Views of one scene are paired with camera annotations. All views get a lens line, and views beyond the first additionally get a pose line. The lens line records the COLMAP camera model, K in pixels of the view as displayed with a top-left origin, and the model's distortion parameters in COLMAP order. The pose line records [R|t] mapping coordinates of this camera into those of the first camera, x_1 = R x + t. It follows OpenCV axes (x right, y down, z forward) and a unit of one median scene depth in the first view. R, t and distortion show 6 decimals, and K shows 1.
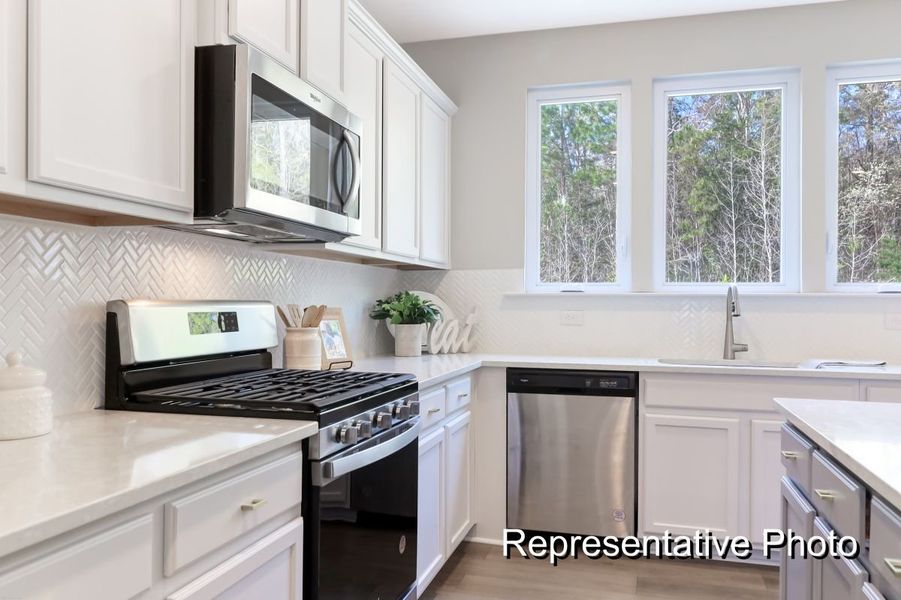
lens RADIAL K [[705.8, 0, 450.5], [0, 705.8, 300.0], [0, 0, 1]] dist [0.000832, -0.000281]
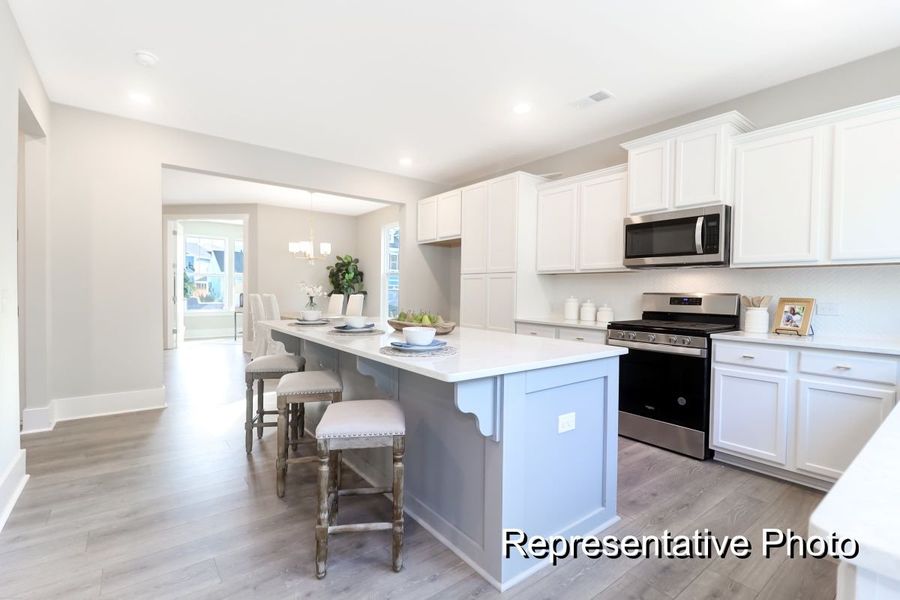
lens RADIAL K [[412.7, 0, 450.0], [0, 412.7, 300.0], [0, 0, 1]] dist [0.015235, -0.010929]
pose [[-0.597311, 0.002043, -0.802007, 1.148792], [-0.015462, 0.999782, 0.014062, 0.014824], [0.801860, 0.020800, -0.597149, 0.956327]]
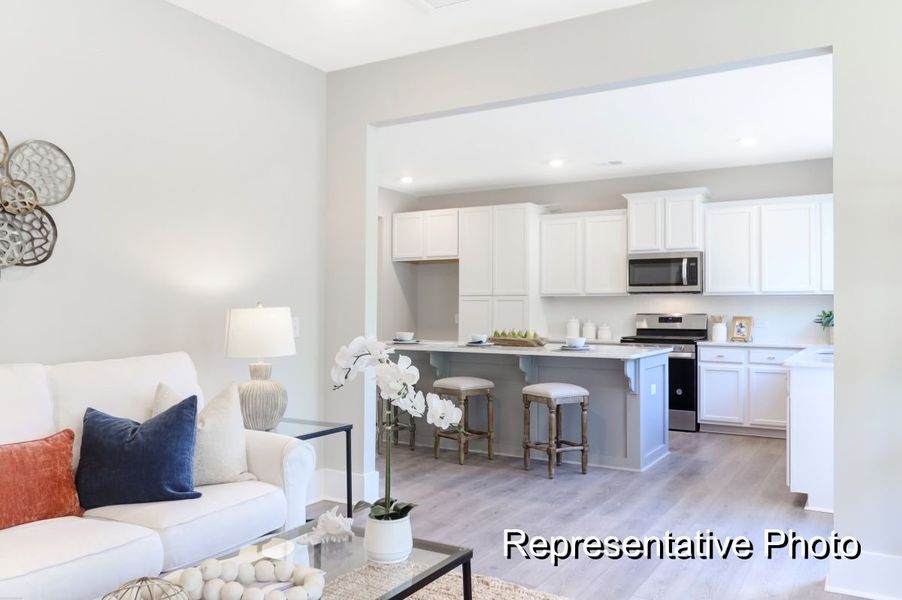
lens RADIAL K [[706.6, 0, 451.0], [0, 706.6, 300.0], [0, 0, 1]] dist [0.000832, -0.000281]
pose [[-0.265779, -0.025862, -0.963687, 2.578801], [-0.004222, 0.999662, -0.025663, 0.022150], [0.964025, -0.002752, -0.265798, 0.690987]]
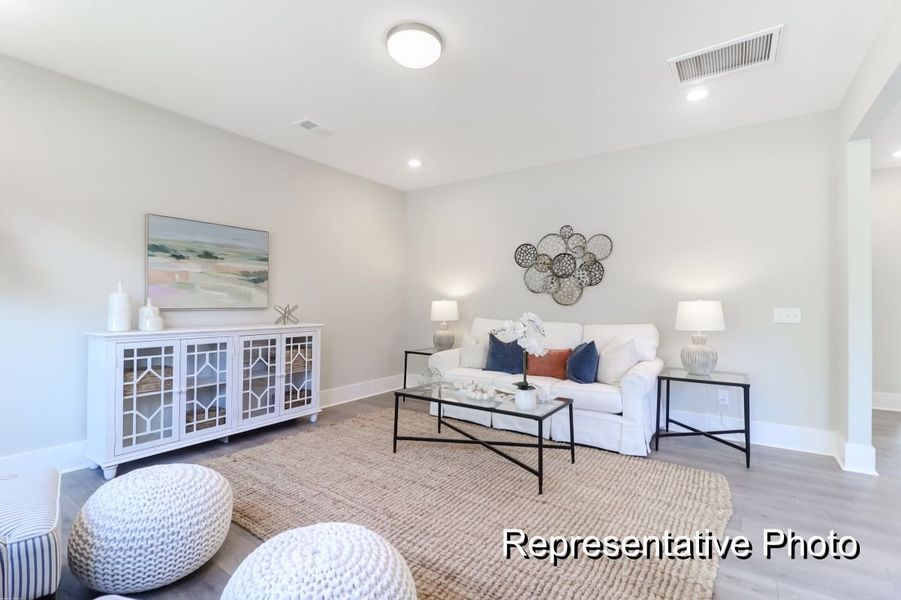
lens RADIAL K [[413.2, 0, 450.5], [0, 413.2, 300.0], [0, 0, 1]] dist [0.015235, -0.010929]
pose [[-0.943173, -0.009483, 0.332167, 1.747267], [-0.012664, 0.999892, -0.007415, 0.020178], [-0.332061, -0.011200, -0.943191, 1.429180]]
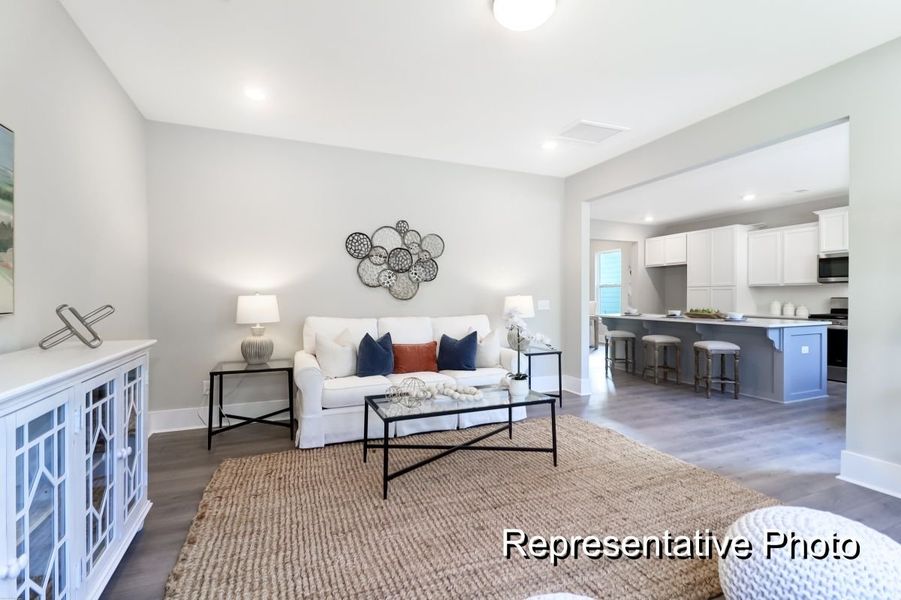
lens RADIAL K [[413.2, 0, 450.5], [0, 413.2, 300.0], [0, 0, 1]] dist [0.015235, -0.010929]
pose [[-0.787551, -0.003819, -0.616237, 2.683688], [-0.003279, 0.999993, -0.002008, 0.025350], [0.616240, 0.000439, -0.787558, 1.154658]]
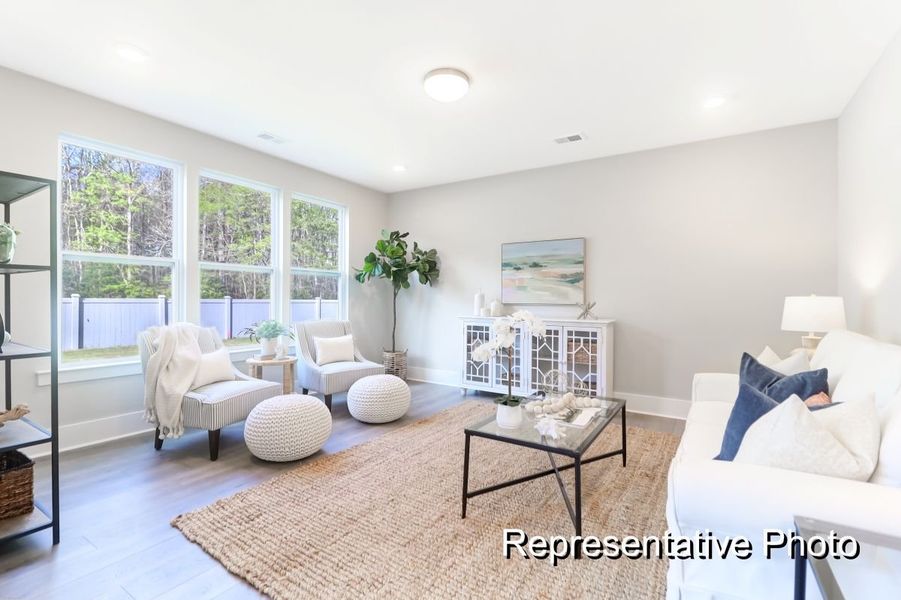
lens RADIAL K [[413.2, 0, 450.5], [0, 413.2, 300.0], [0, 0, 1]] dist [0.015235, -0.010929]
pose [[0.293850, -0.007977, 0.955818, 1.111648], [-0.008660, 0.999902, 0.011008, 0.013686], [-0.955812, -0.011512, 0.293752, 0.314005]]
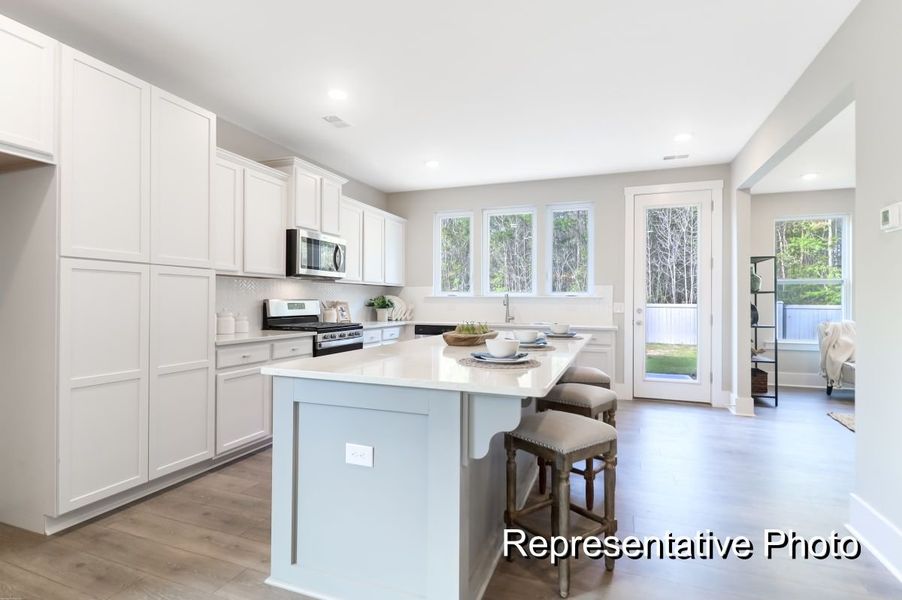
lens RADIAL K [[450.7, 0, 451.0], [0, 450.7, 300.0], [0, 0, 1]] dist [0.002252, -0.001369]
pose [[0.995953, -0.001091, -0.089867, 0.437049], [0.001254, 0.999998, 0.001765, 0.000948], [0.089864, -0.001870, 0.995952, -0.781716]]
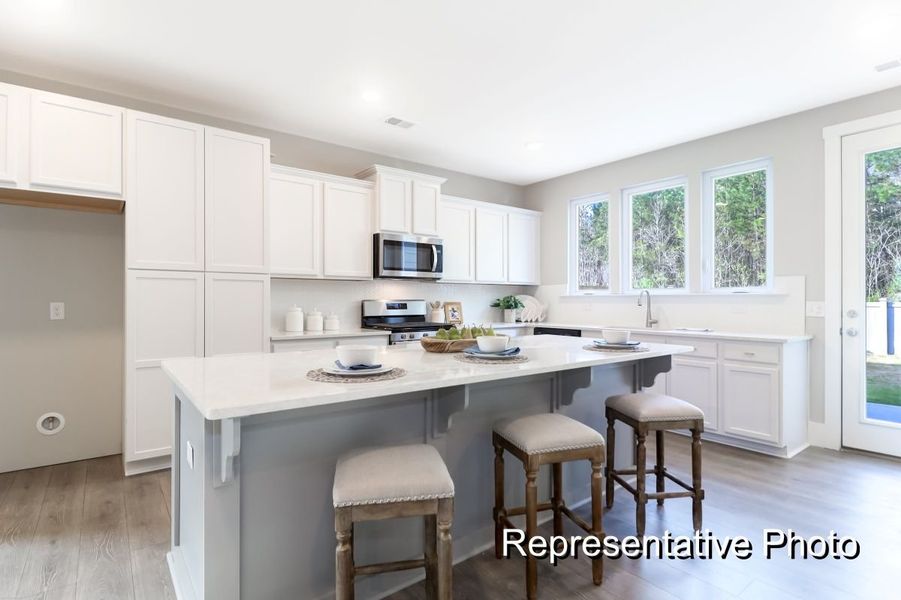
lens RADIAL K [[450.2, 0, 450.5], [0, 450.2, 300.0], [0, 0, 1]] dist [0.002252, -0.001369]
pose [[0.801189, -0.008205, -0.598355, 0.914898], [0.008053, 0.999963, -0.002928, 0.008022], [0.598357, -0.002473, 0.801226, -0.455485]]
